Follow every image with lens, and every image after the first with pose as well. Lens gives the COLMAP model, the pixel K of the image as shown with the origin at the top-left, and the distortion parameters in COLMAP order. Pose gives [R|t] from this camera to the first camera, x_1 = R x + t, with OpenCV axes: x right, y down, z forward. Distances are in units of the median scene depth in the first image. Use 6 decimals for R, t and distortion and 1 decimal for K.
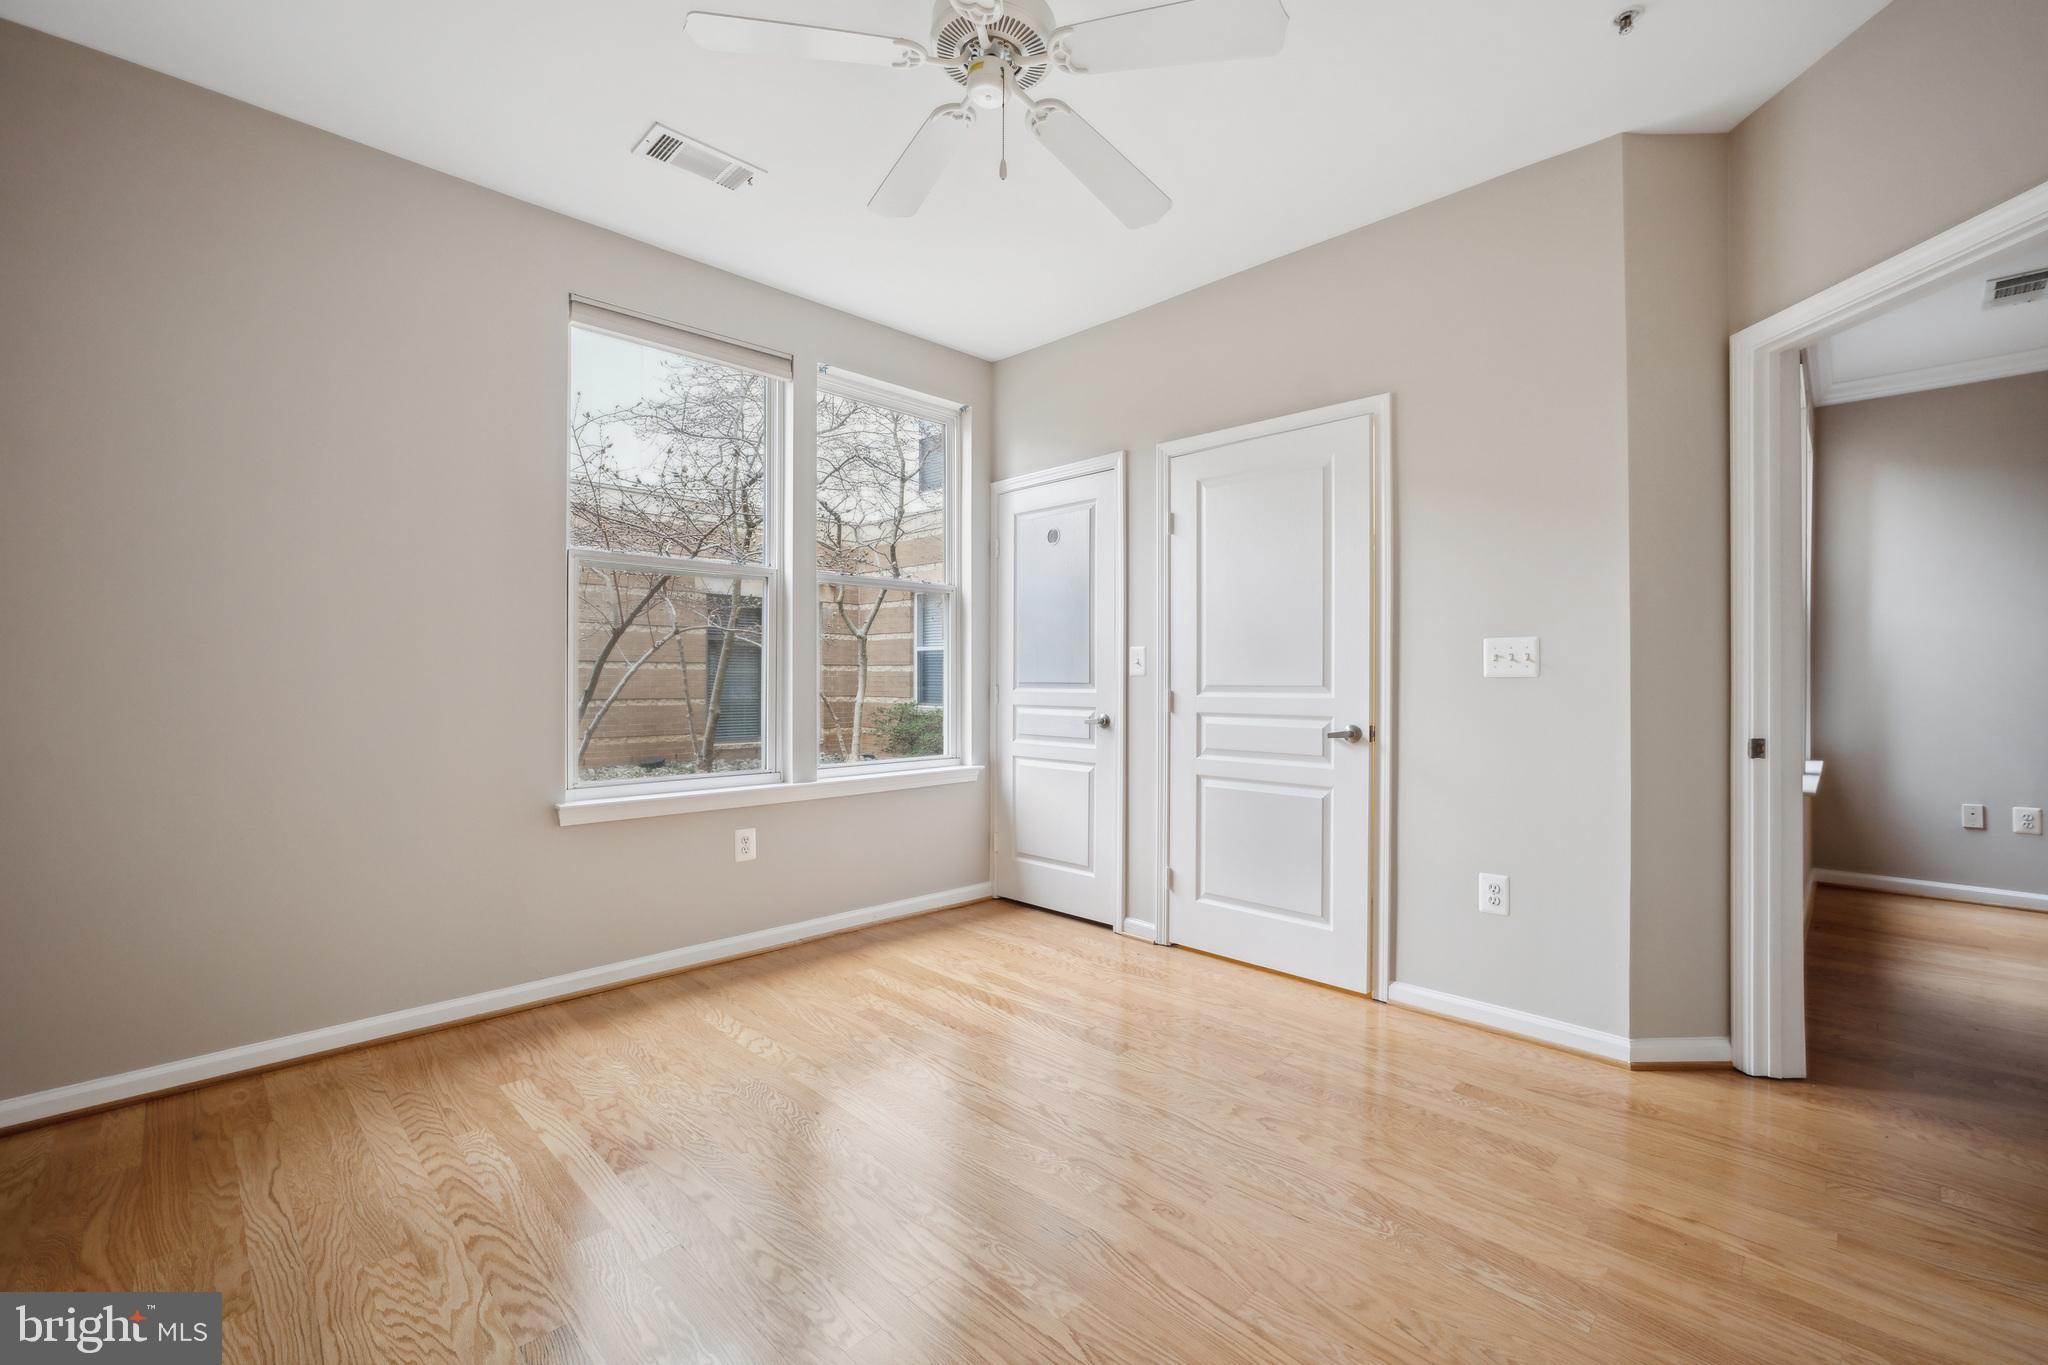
lens RADIAL K [[868.6, 0, 1032.1], [0, 868.6, 680.9], [0, 0, 1]] dist [-0.031621, 0.004930]
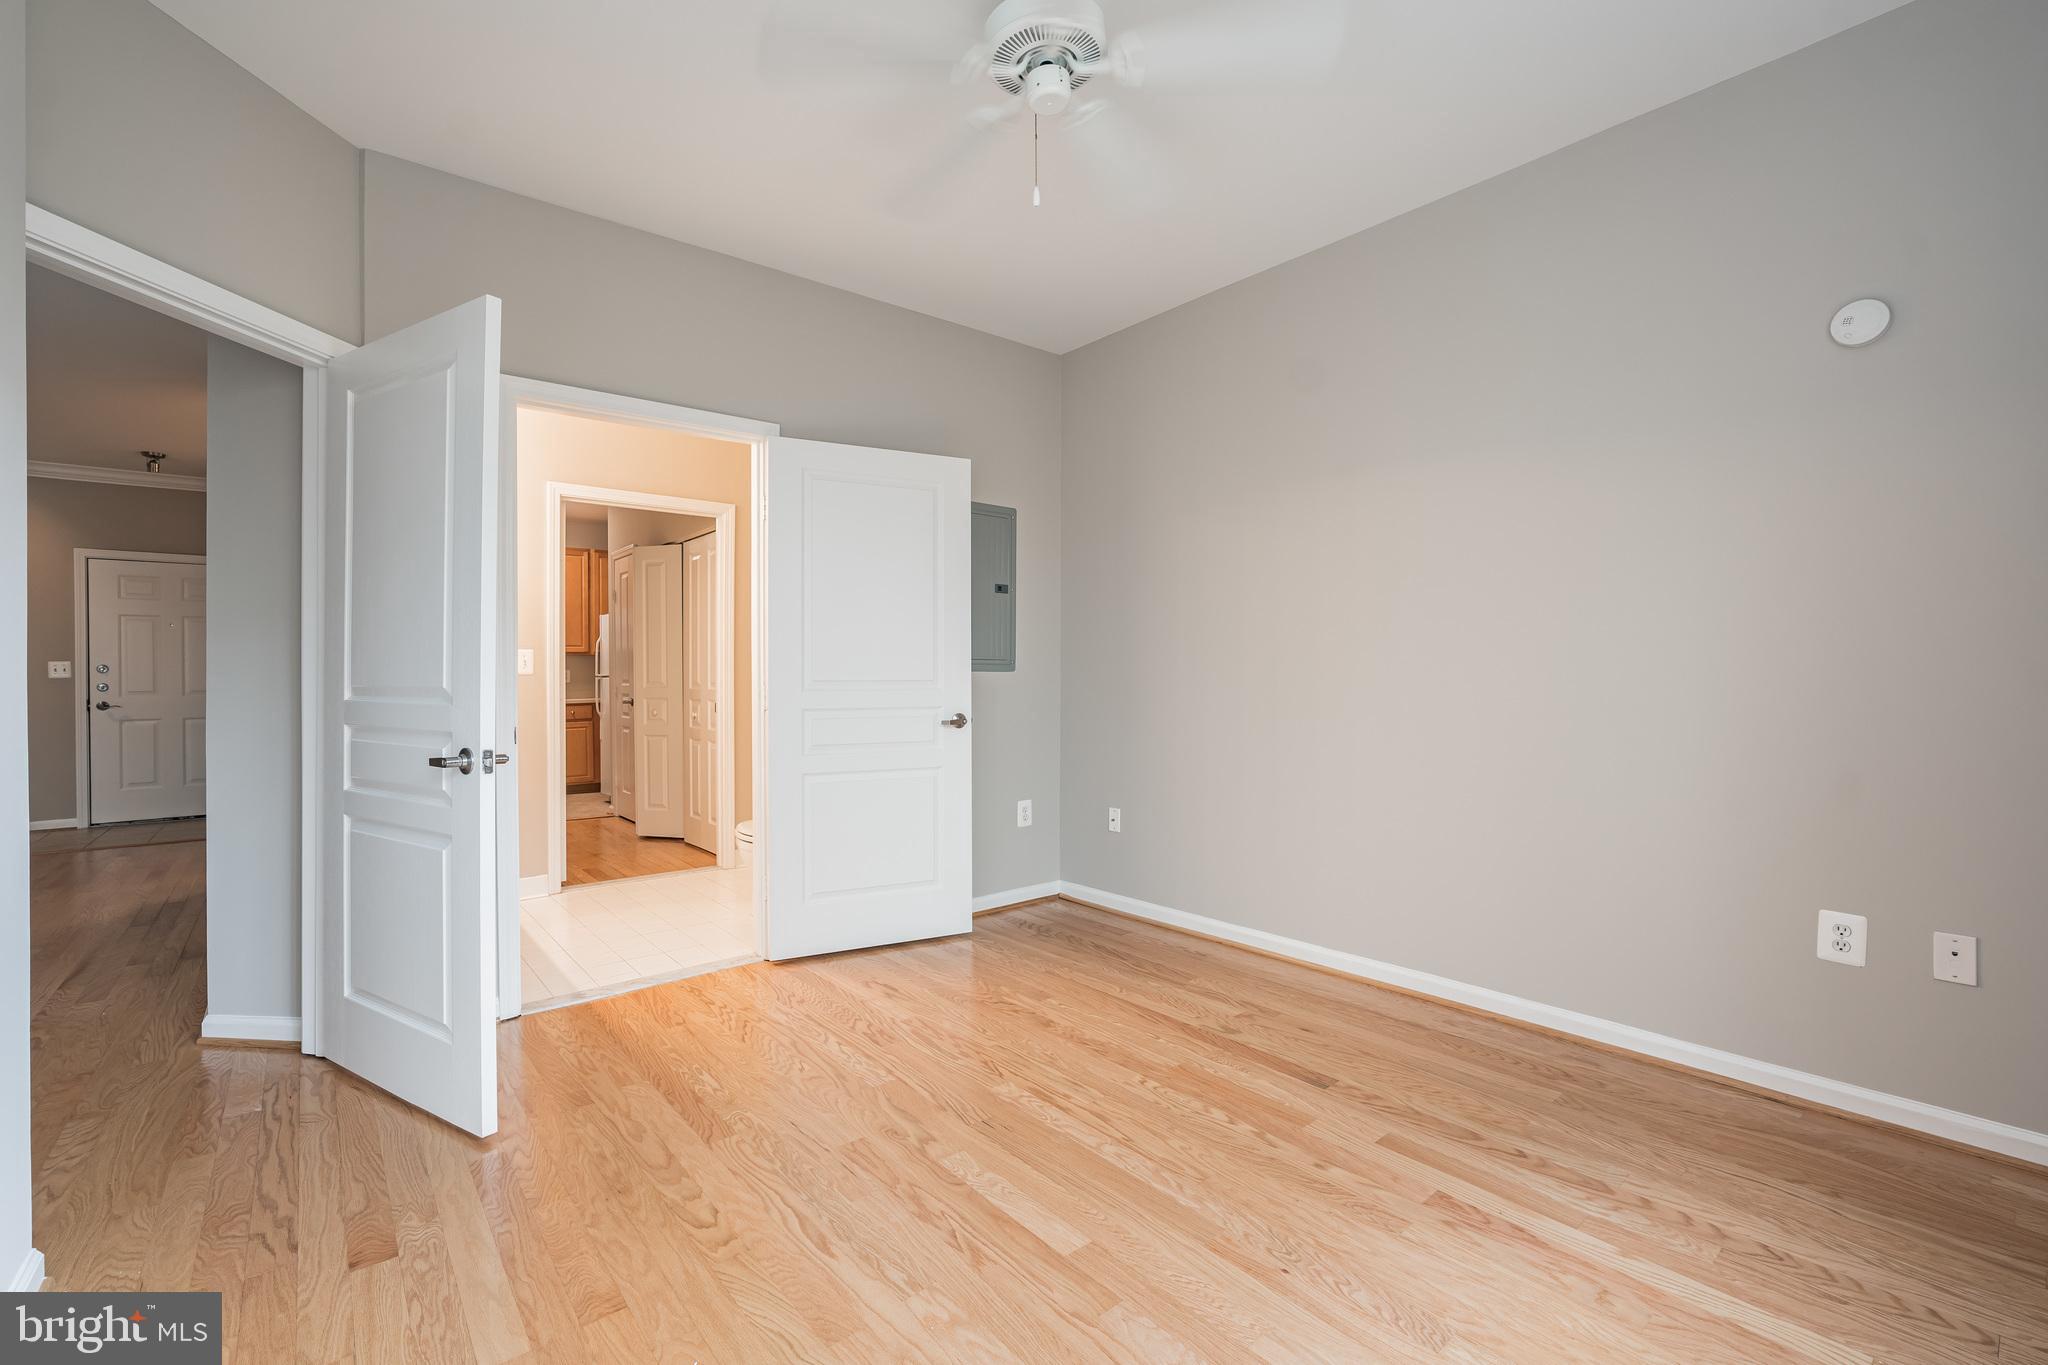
lens RADIAL K [[868.6, 0, 1015.5], [0, 868.6, 678.9], [0, 0, 1]] dist [-0.031621, 0.004930]
pose [[-0.995109, 0.003101, 0.098734, -0.070185], [0.003456, 0.999988, 0.003428, -0.001628], [-0.098722, 0.003752, -0.995108, 1.278755]]
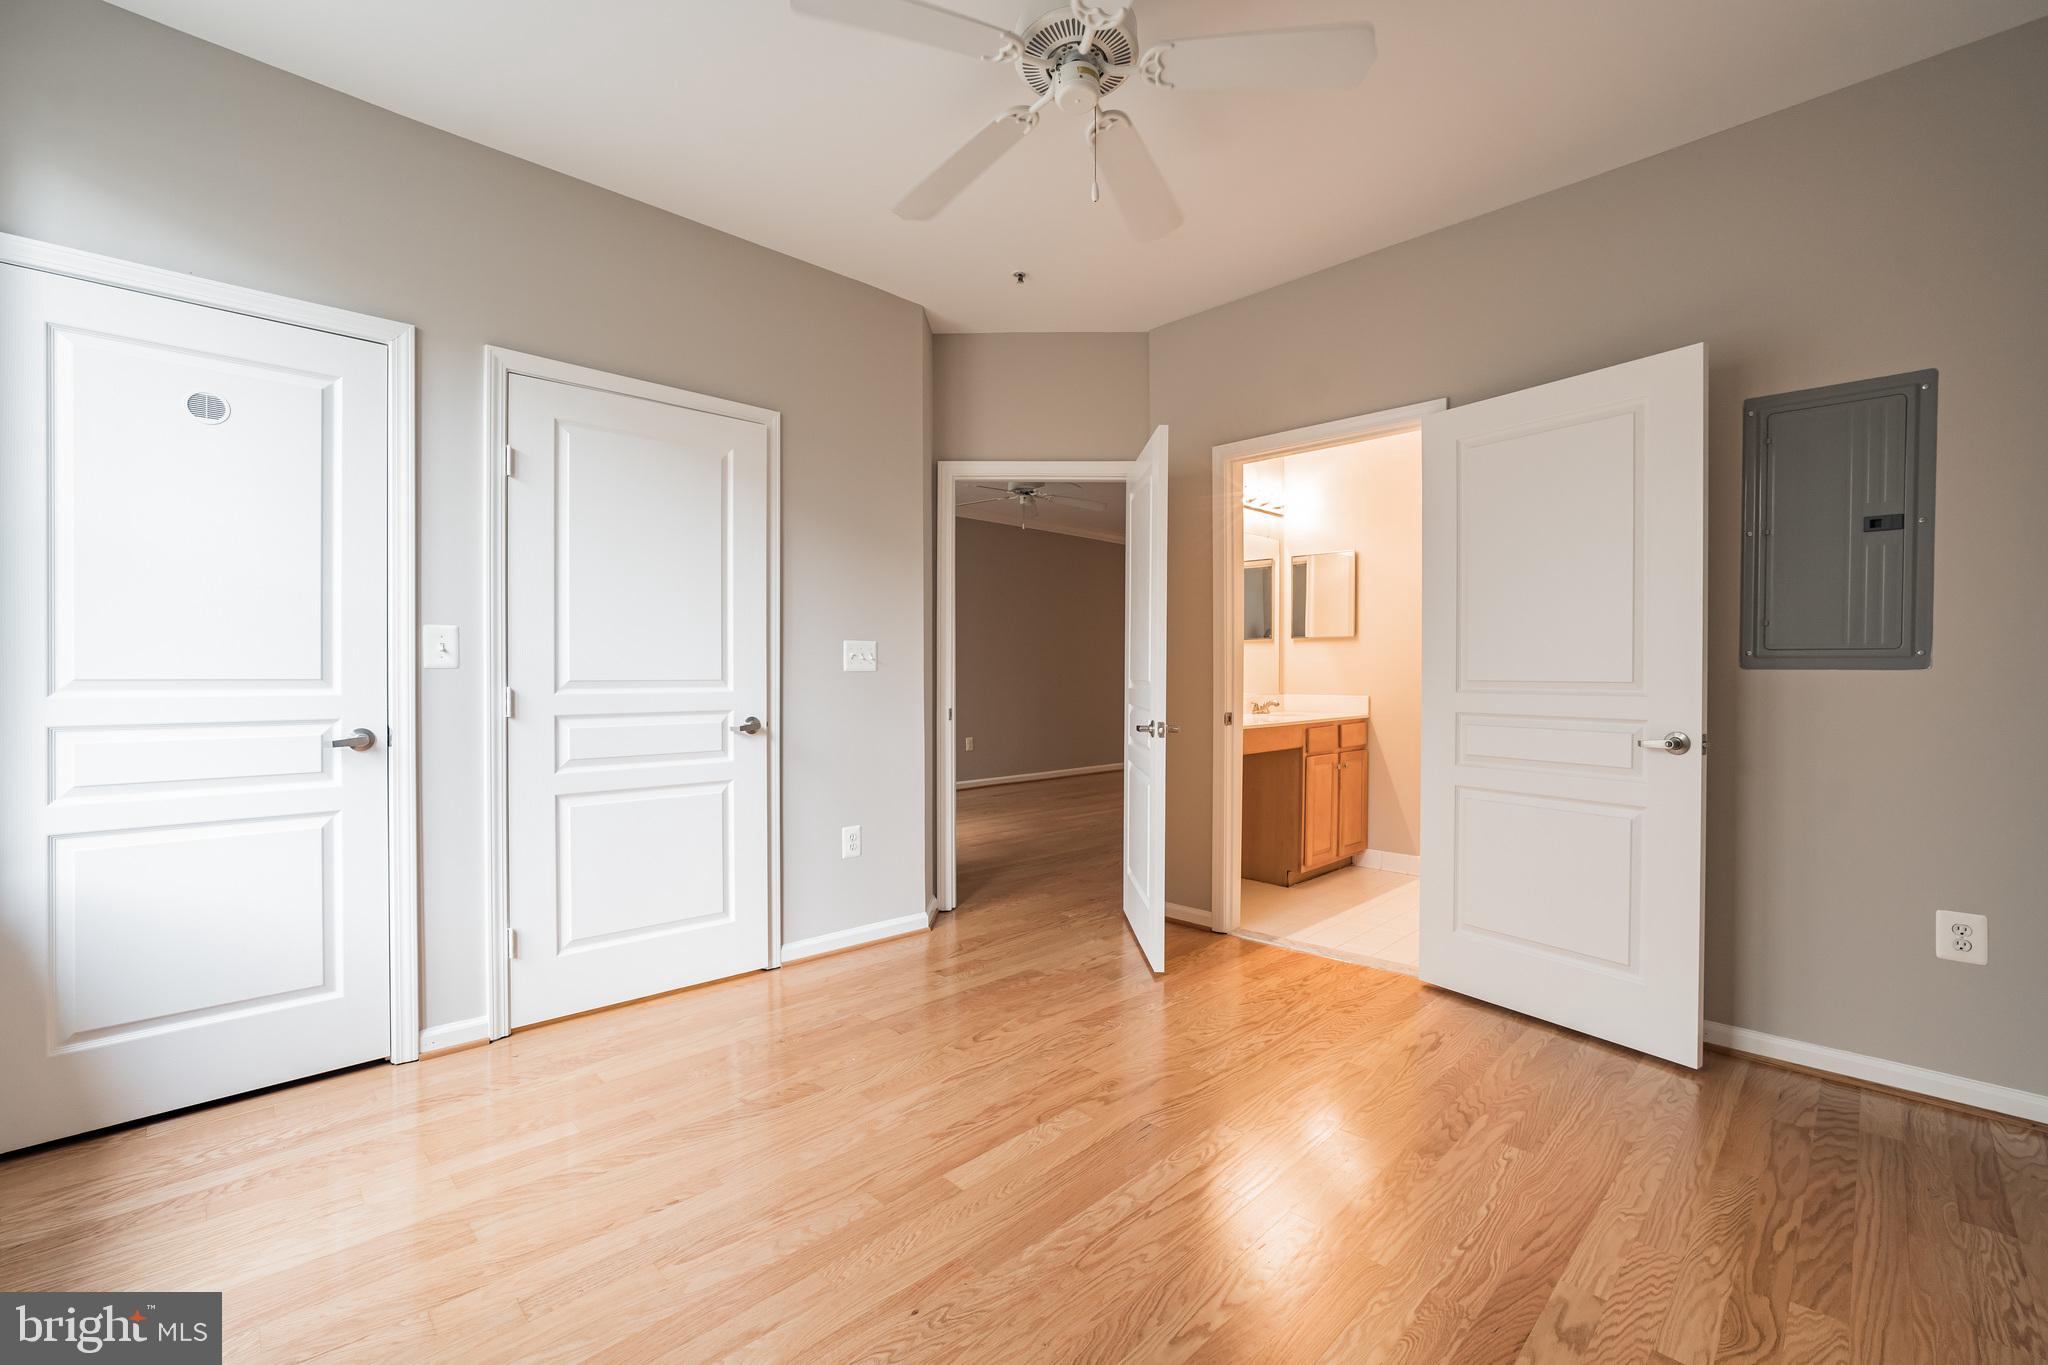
lens RADIAL K [[868.6, 0, 1031.9], [0, 868.6, 677.8], [0, 0, 1]] dist [-0.031621, 0.004930]
pose [[0.003892, -0.009458, 0.999948, -0.680898], [-0.002262, 0.999953, 0.009467, -0.007326], [-0.999990, -0.002299, 0.003871, 0.664905]]
